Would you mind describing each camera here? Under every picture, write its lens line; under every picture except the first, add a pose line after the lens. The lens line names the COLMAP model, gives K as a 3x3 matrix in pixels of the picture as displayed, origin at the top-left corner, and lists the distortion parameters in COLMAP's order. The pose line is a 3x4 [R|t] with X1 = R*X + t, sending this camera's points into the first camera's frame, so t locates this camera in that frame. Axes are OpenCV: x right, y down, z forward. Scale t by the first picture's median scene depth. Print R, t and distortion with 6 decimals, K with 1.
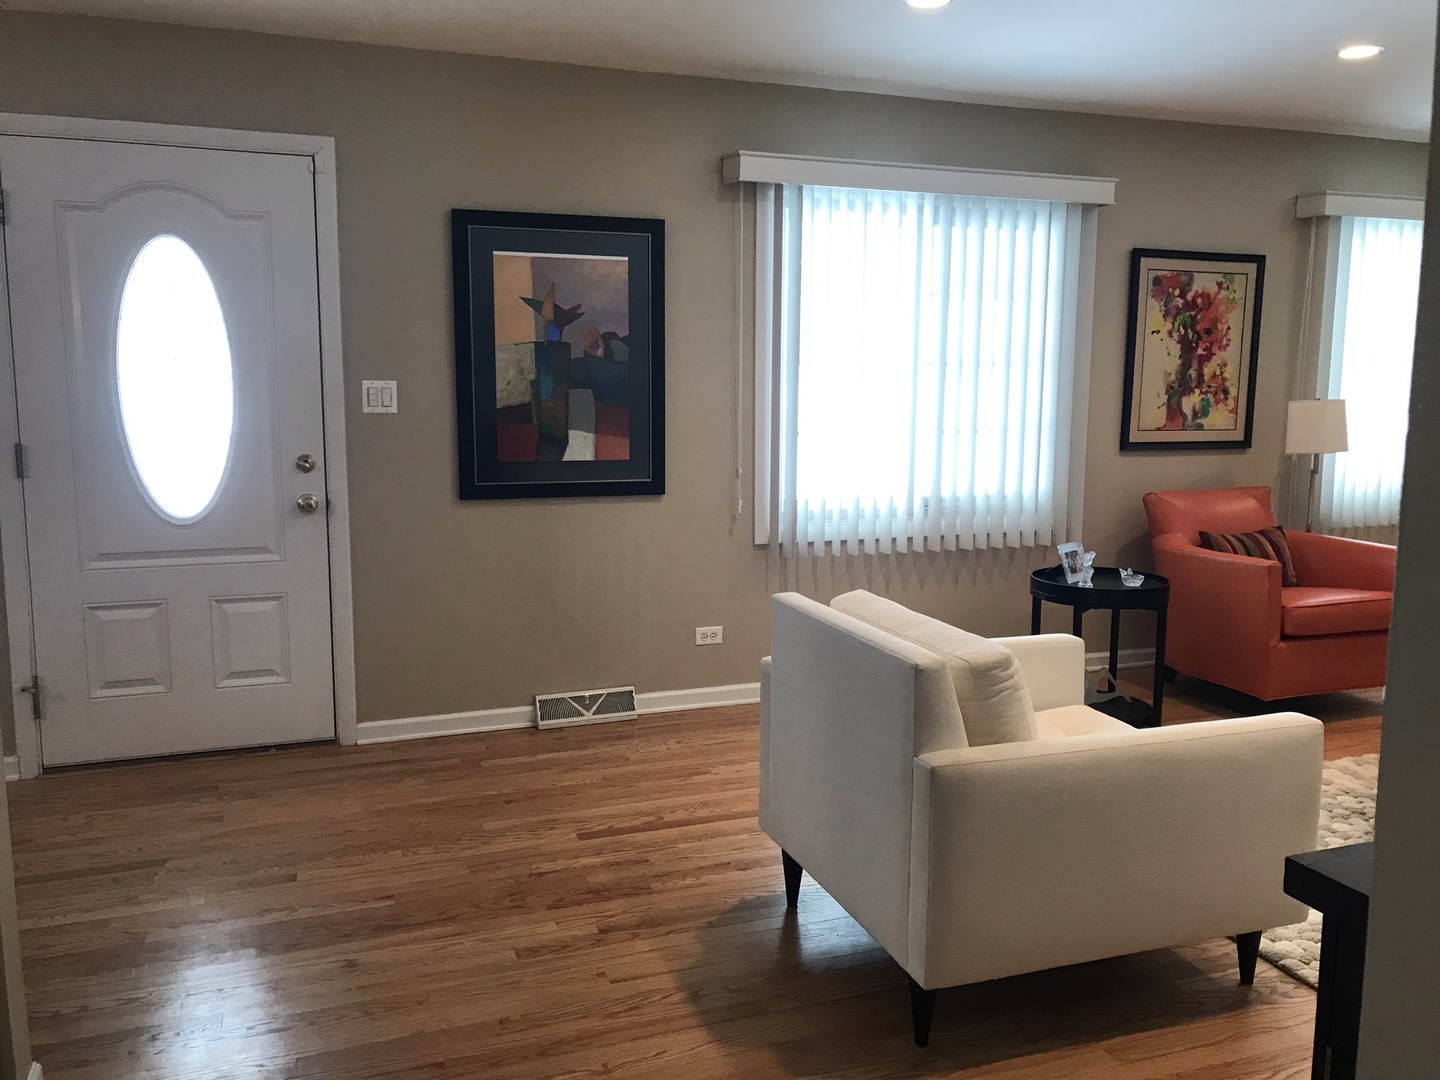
lens RADIAL K [[1192.4, 0, 718.8], [0, 1192.4, 541.6], [0, 0, 1]] dist [0.025380, -0.010319]
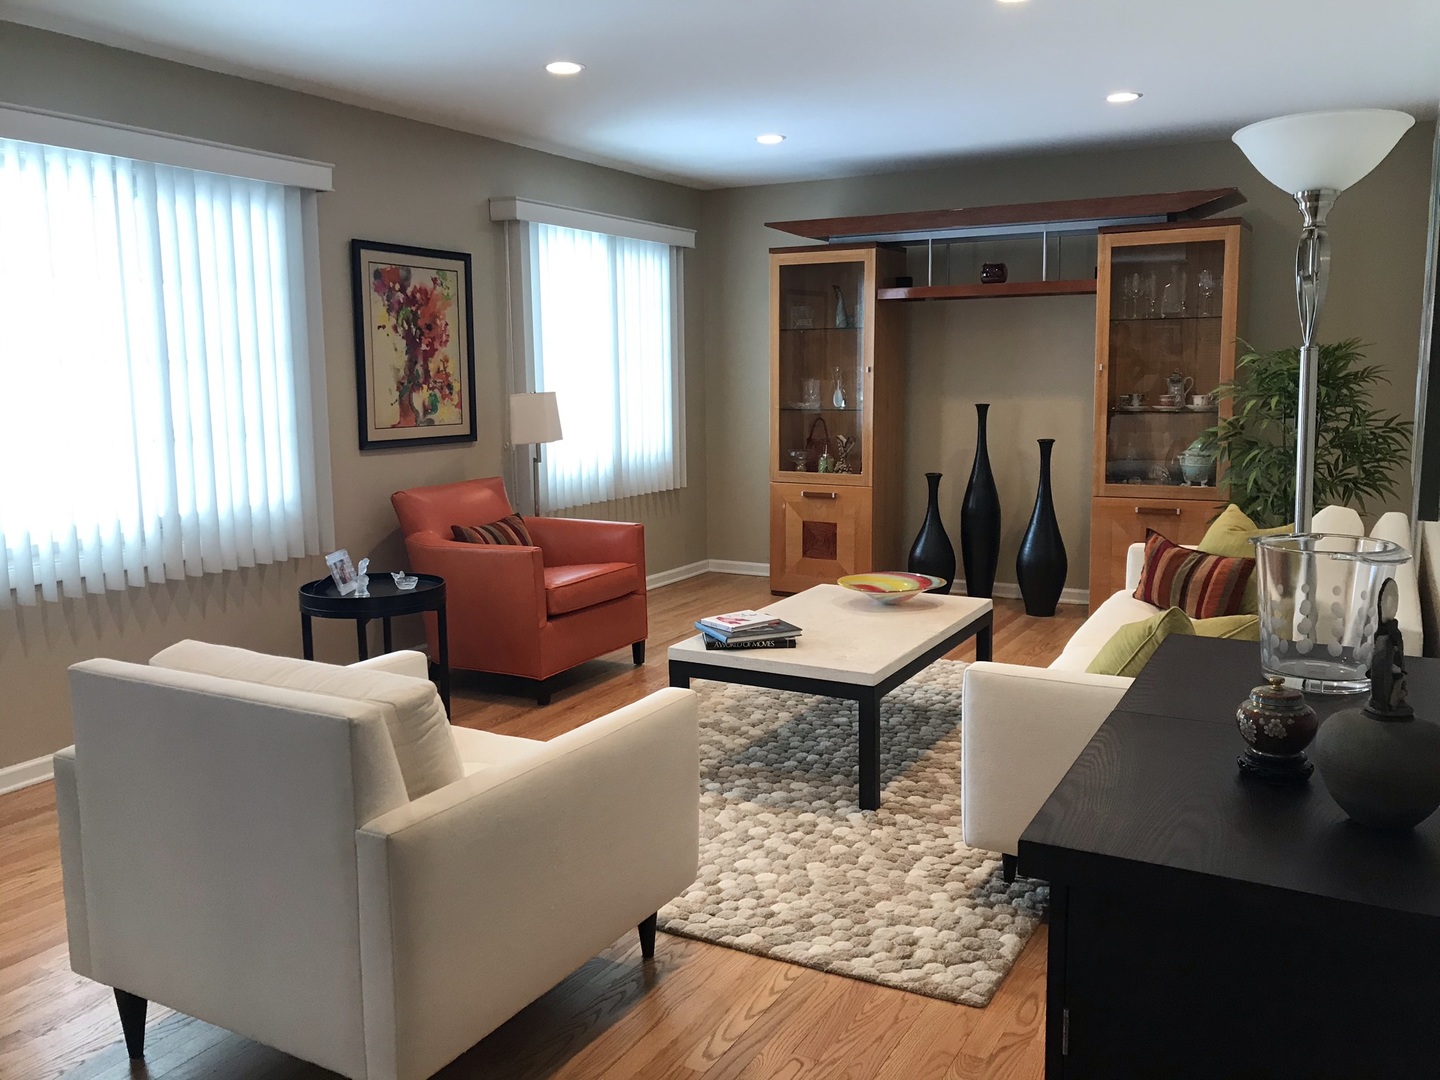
lens RADIAL K [[1192.4, 0, 720.1], [0, 1192.4, 540.9], [0, 0, 1]] dist [0.025380, -0.010319]
pose [[0.754855, -0.107774, 0.646977, -0.079070], [0.106693, 0.993446, 0.041006, -0.013261], [-0.647156, 0.038074, 0.761406, 0.091278]]
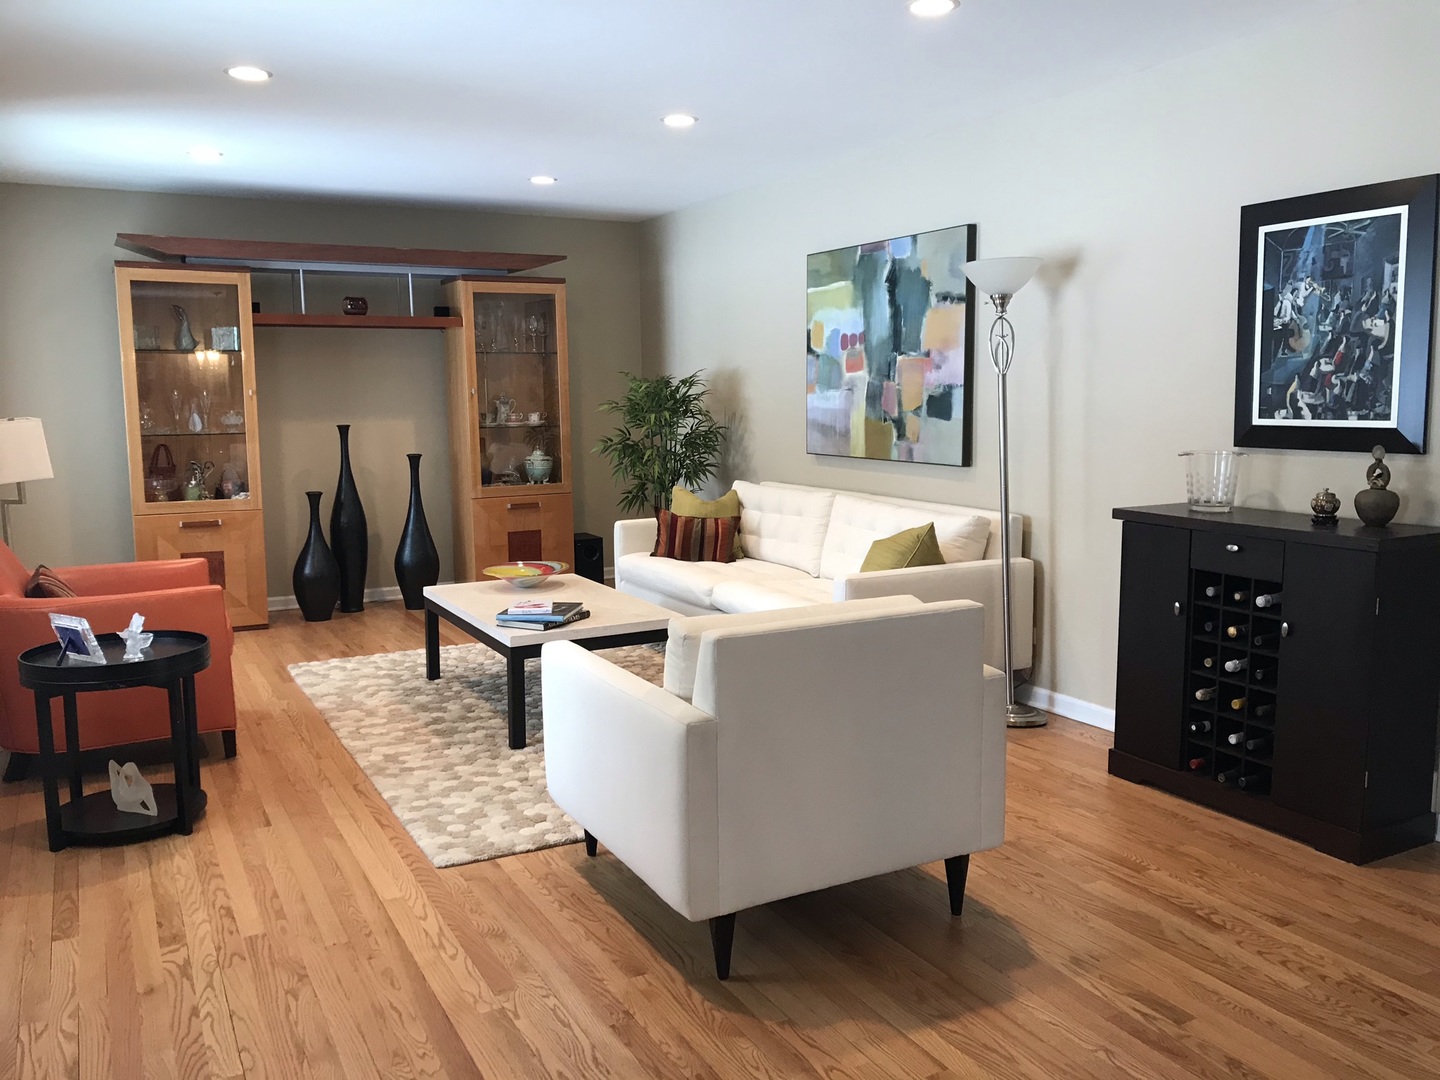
lens RADIAL K [[1192.4, 0, 718.3], [0, 1192.4, 531.0], [0, 0, 1]] dist [0.025380, -0.010319]
pose [[-0.142956, -0.120207, 0.982402, -0.491853], [0.148707, 0.978720, 0.141396, -0.094231], [-0.978494, 0.166304, -0.122038, 0.691255]]
